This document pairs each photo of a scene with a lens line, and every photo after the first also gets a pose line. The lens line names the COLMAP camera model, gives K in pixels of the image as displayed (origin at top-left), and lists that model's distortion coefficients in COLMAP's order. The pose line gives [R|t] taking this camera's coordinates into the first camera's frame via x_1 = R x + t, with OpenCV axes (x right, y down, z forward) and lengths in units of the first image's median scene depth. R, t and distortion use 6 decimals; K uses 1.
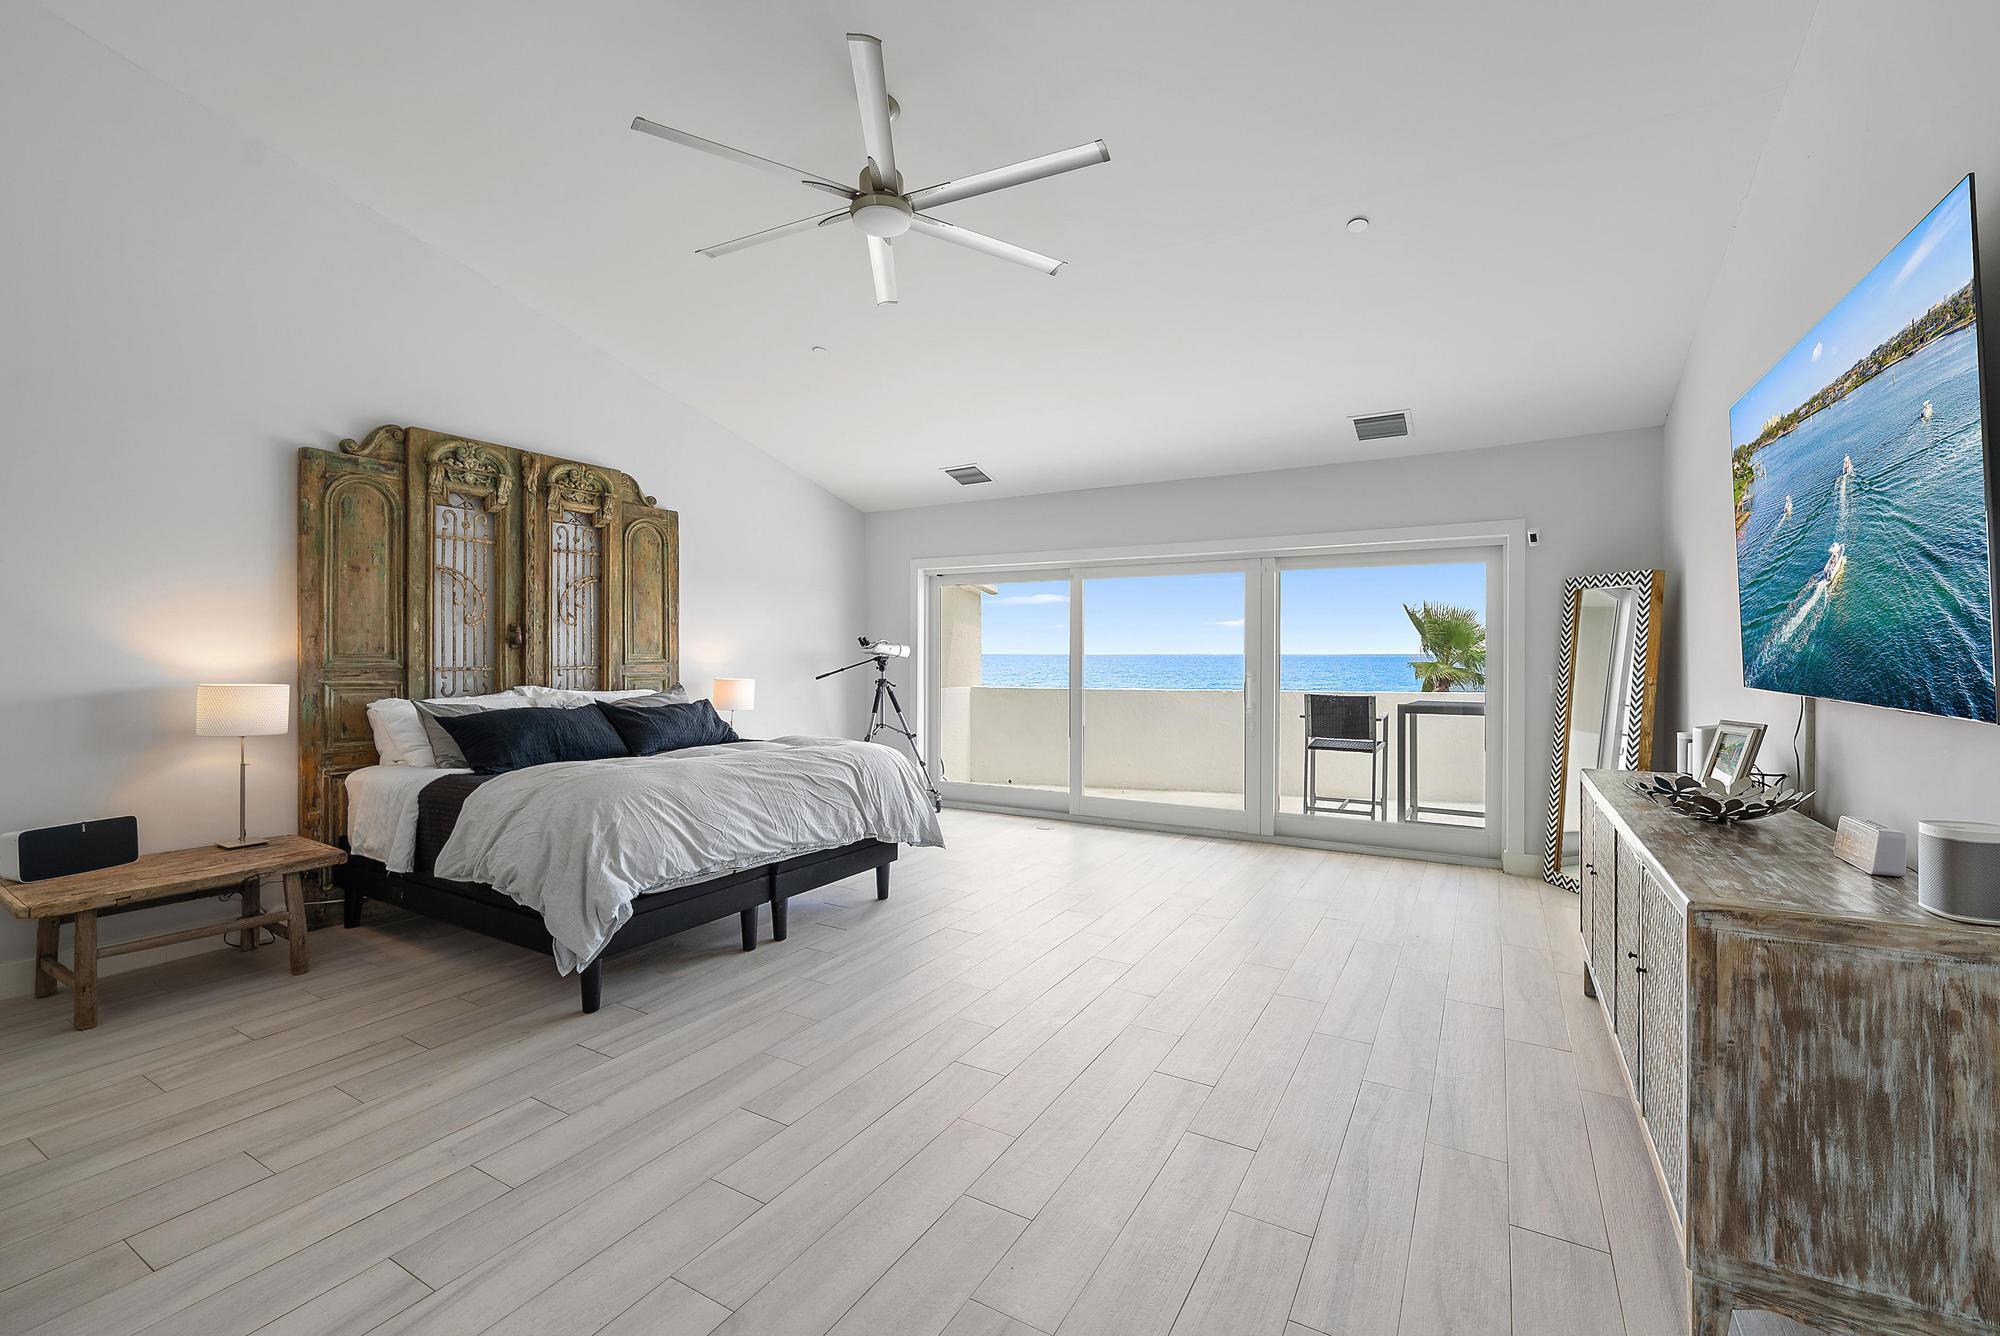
lens RADIAL K [[839.5, 0, 1000.0], [0, 839.5, 668.0], [0, 0, 1]] dist [0.000882, -0.000037]
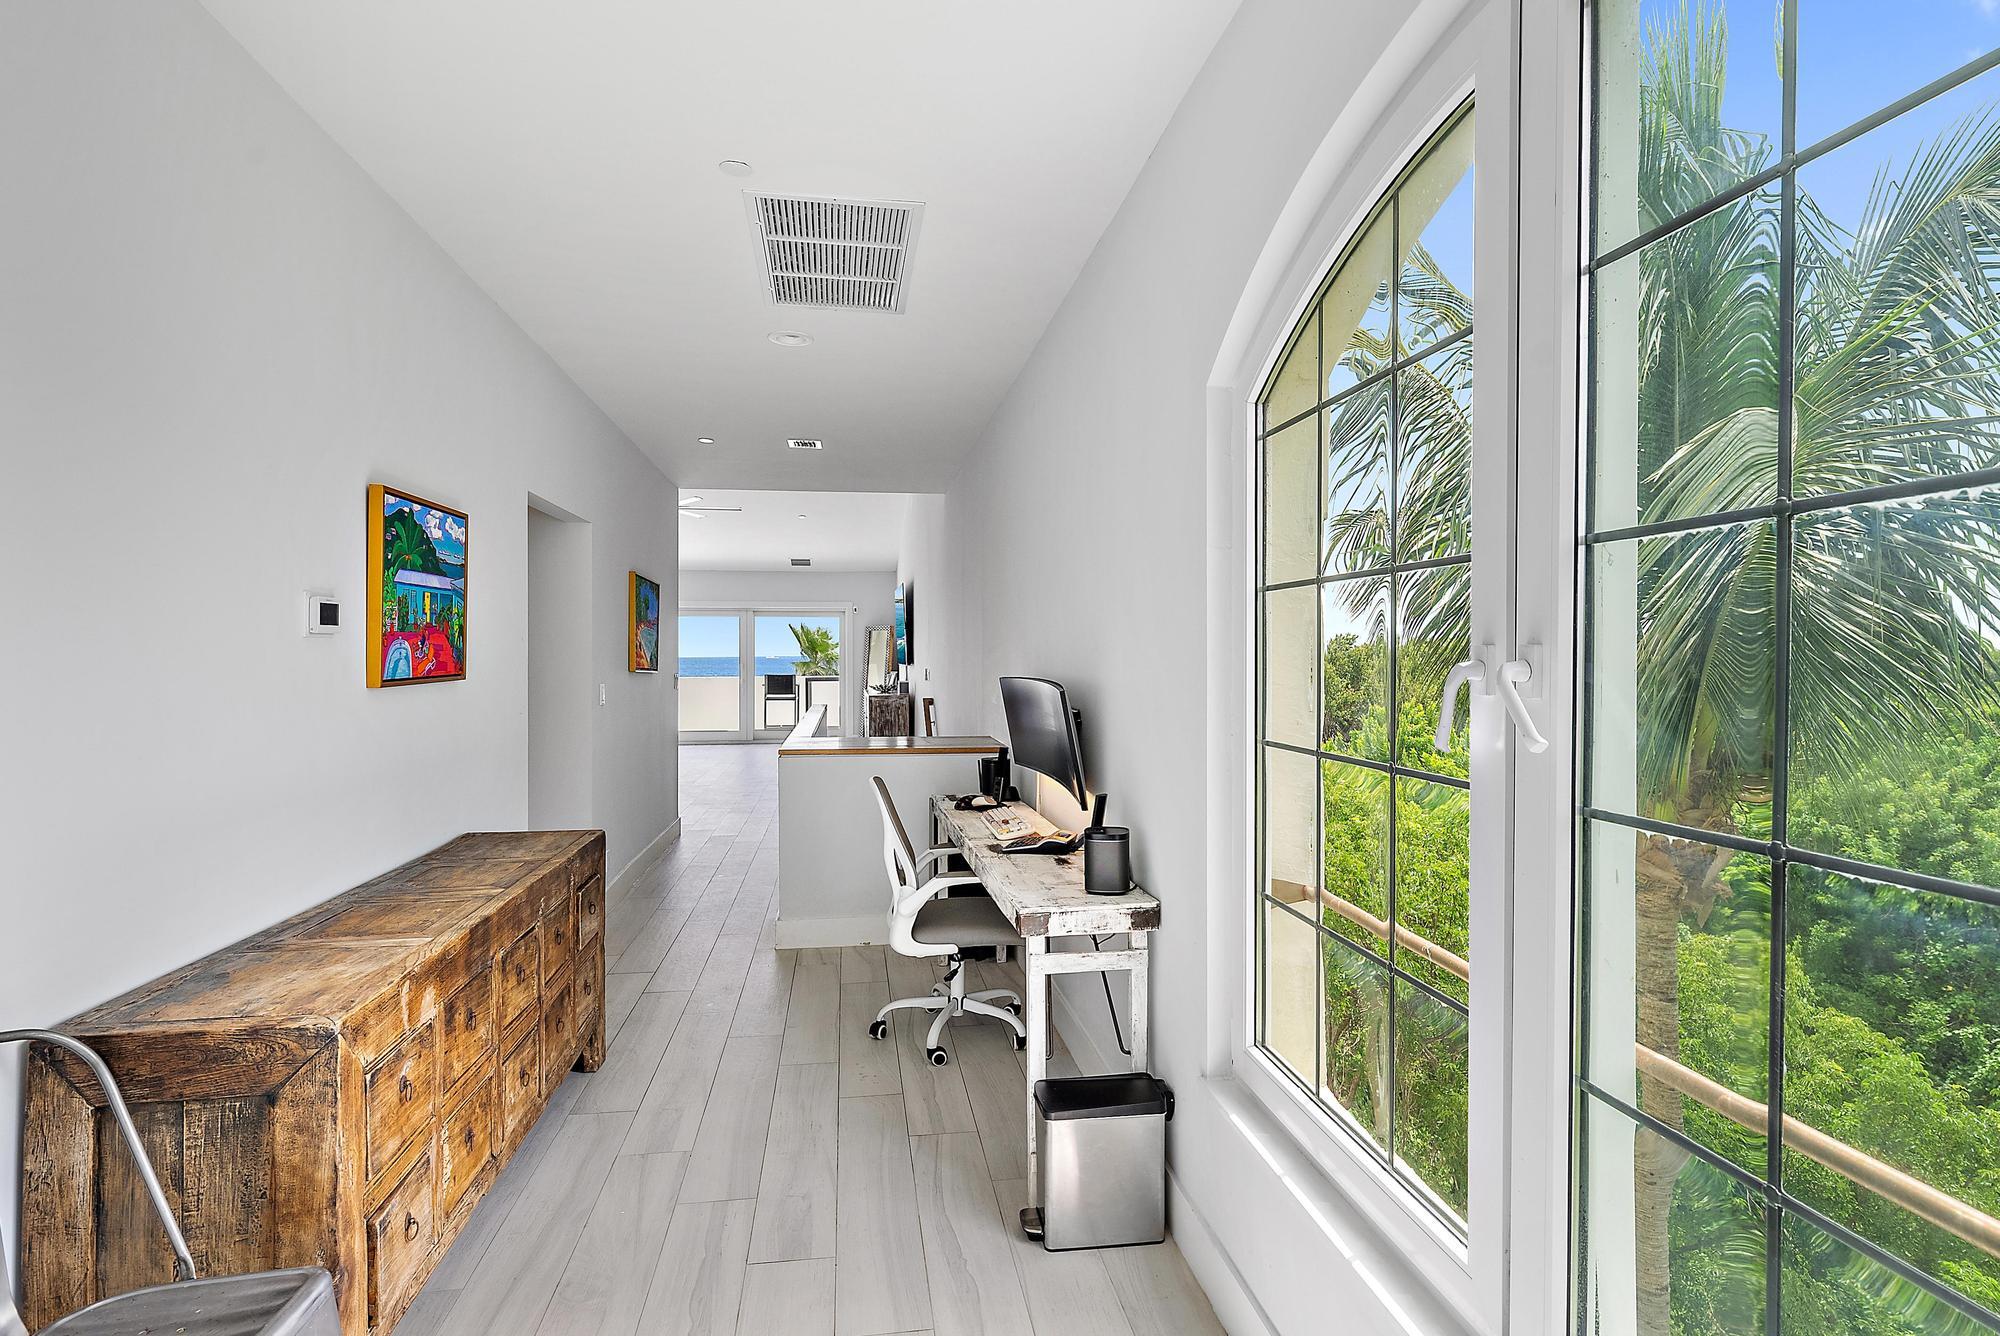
lens RADIAL K [[1031.7, 0, 1000.0], [0, 1031.7, 668.0], [0, 0, 1]] dist [0.000031, -0.000004]
pose [[0.778149, 0.000935, 0.628079, -1.071048], [0.001243, 0.999995, -0.003029, 0.030134], [-0.628079, 0.003138, 0.778144, -1.861087]]
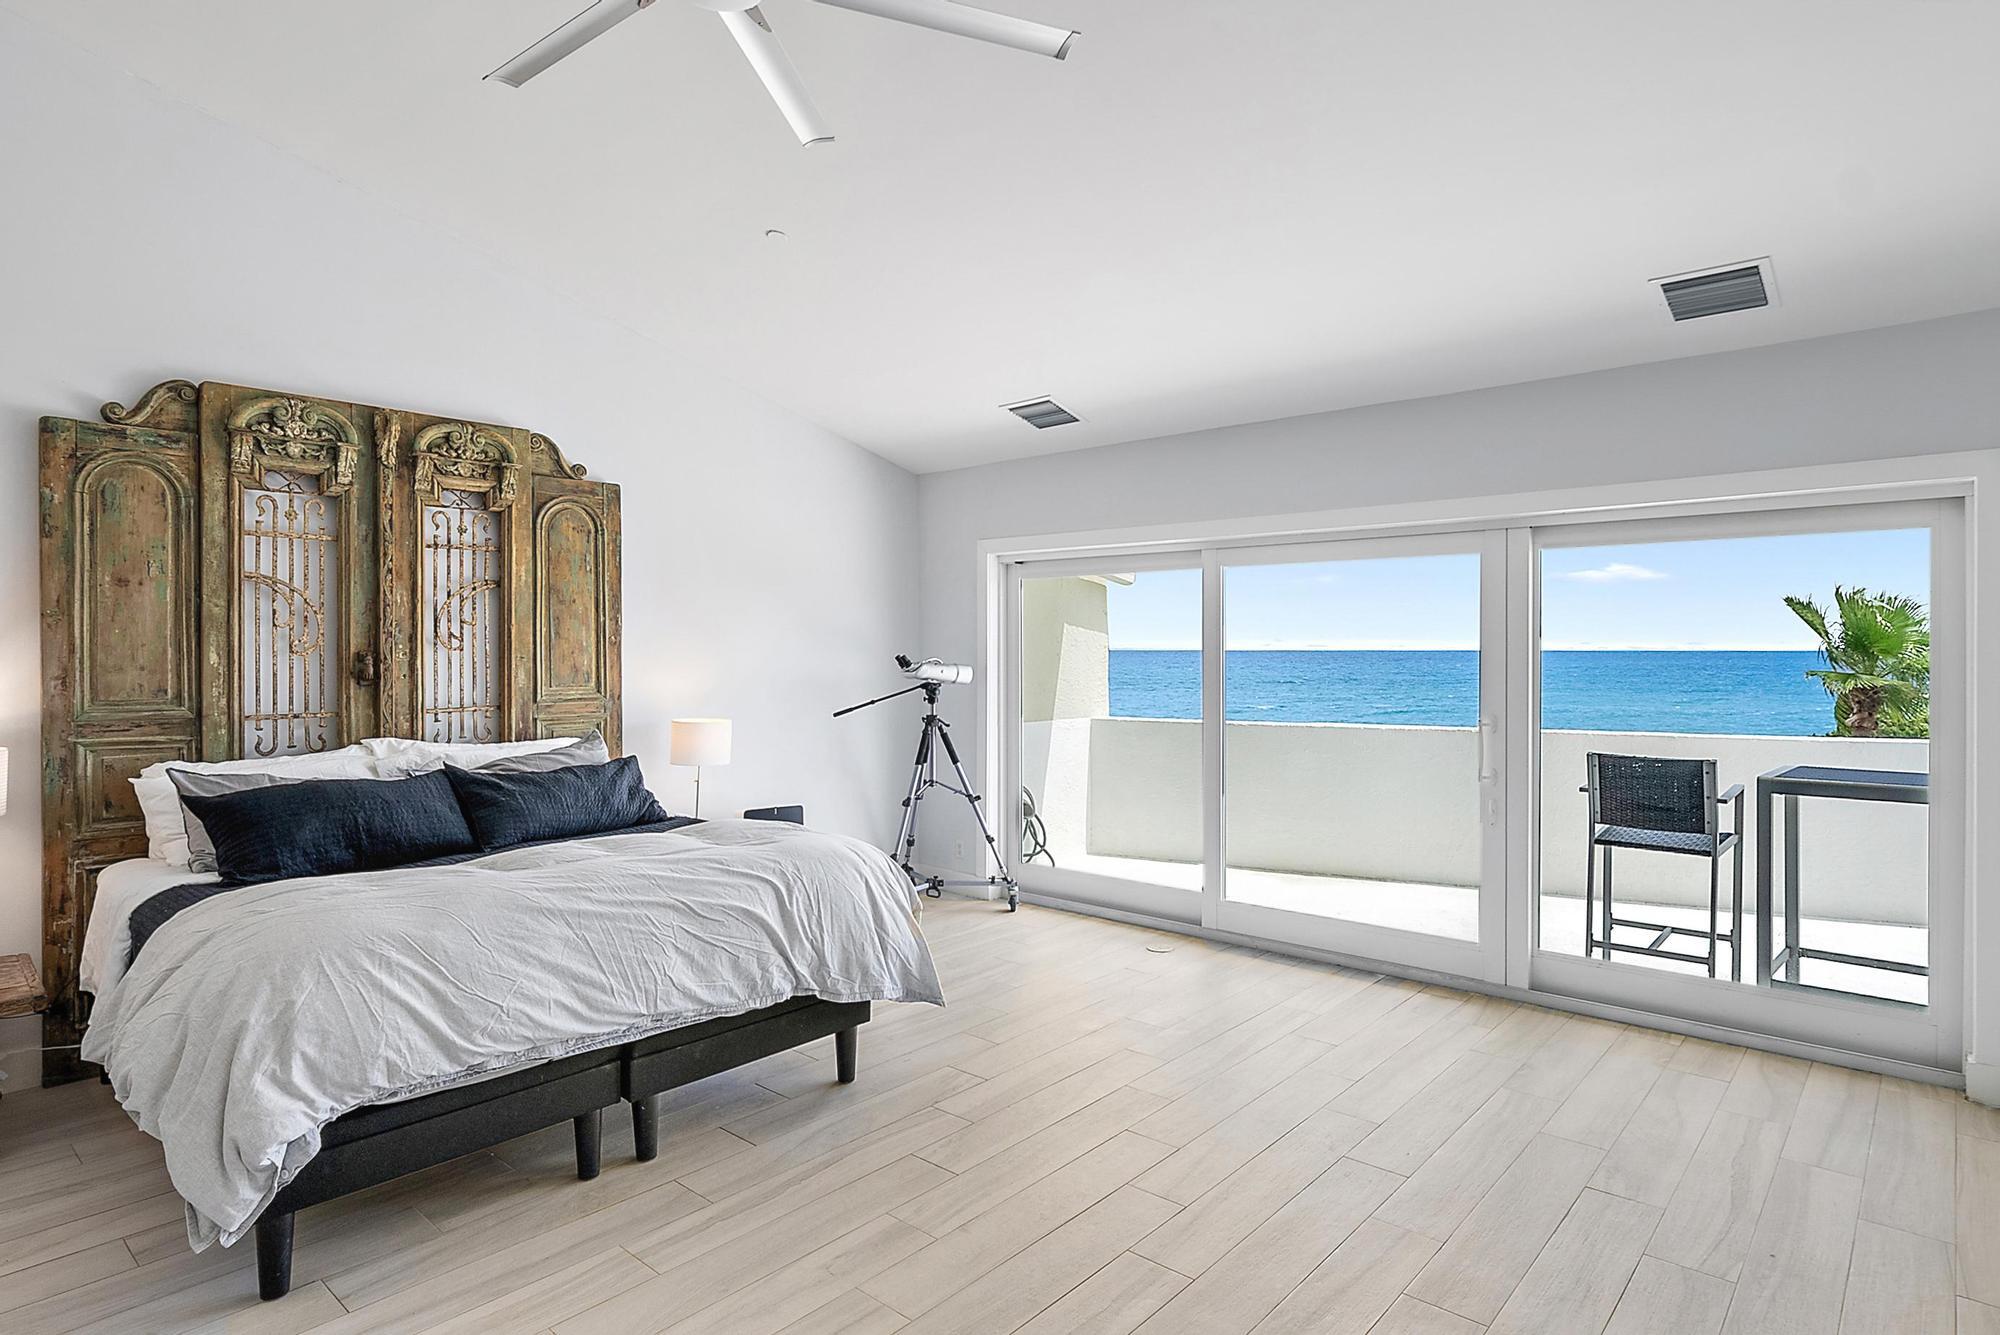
lens RADIAL K [[1080.1, 0, 1000.0], [0, 1080.1, 667.5], [0, 0, 1]] dist [-0.003300, -0.001093]
pose [[0.980802, -0.000398, -0.195006, 0.135880], [0.000350, 1.000000, -0.000280, -0.040024], [0.195006, 0.000206, 0.980802, 0.216850]]
